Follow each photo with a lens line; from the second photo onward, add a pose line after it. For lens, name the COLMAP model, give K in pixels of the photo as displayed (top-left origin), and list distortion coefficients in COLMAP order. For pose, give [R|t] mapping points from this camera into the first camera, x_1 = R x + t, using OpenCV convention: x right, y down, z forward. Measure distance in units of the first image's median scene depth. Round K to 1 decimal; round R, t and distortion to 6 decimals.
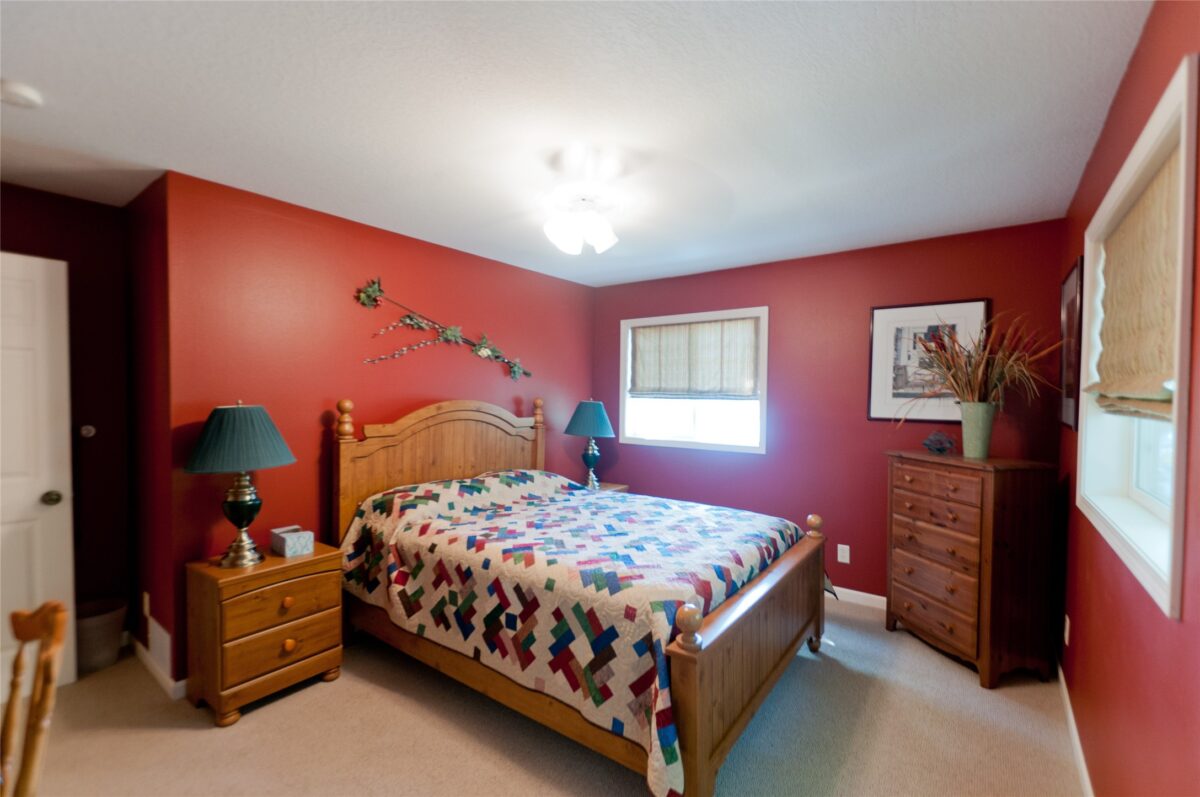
lens RADIAL K [[530.5, 0, 602.5], [0, 530.5, 396.8], [0, 0, 1]] dist [0.008617, -0.002157]
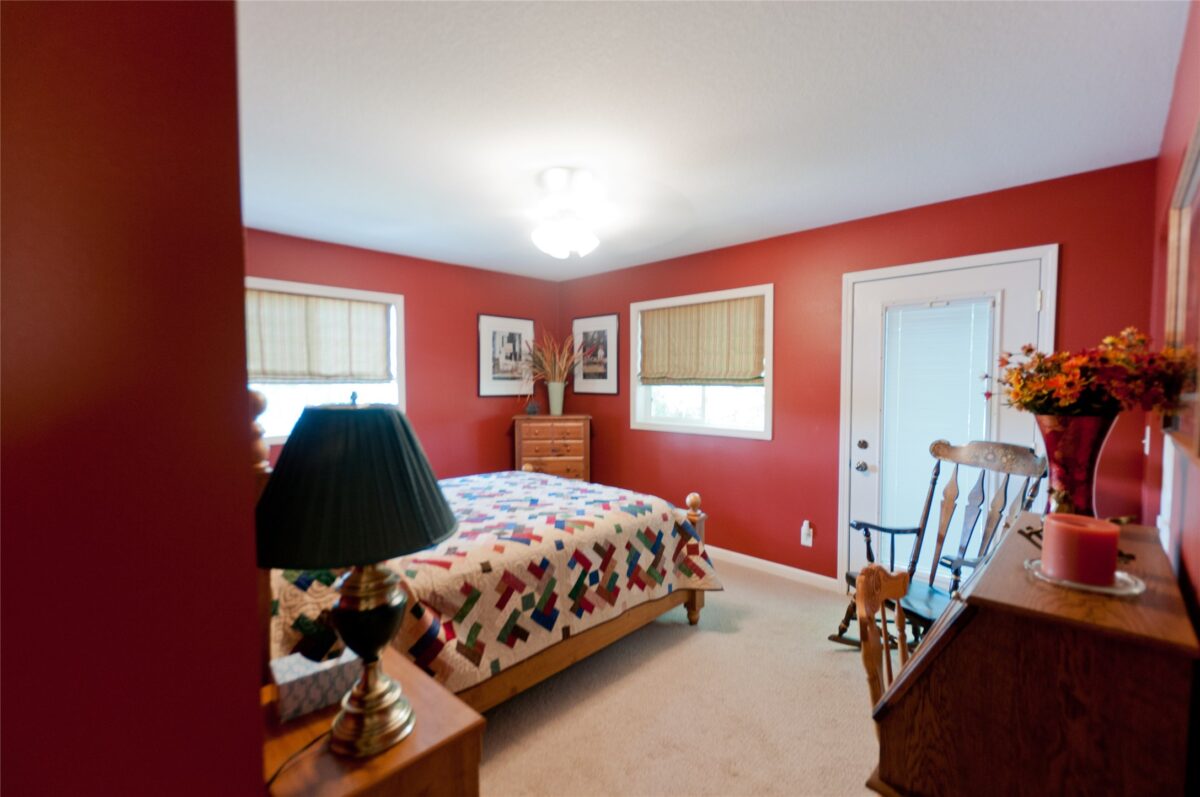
lens RADIAL K [[530.5, 0, 605.4], [0, 530.5, 402.7], [0, 0, 1]] dist [0.008617, -0.002157]
pose [[0.110871, -0.048133, 0.992669, -1.153948], [0.009904, 0.998830, 0.047326, -0.003408], [-0.993785, 0.004585, 0.111218, 0.766849]]
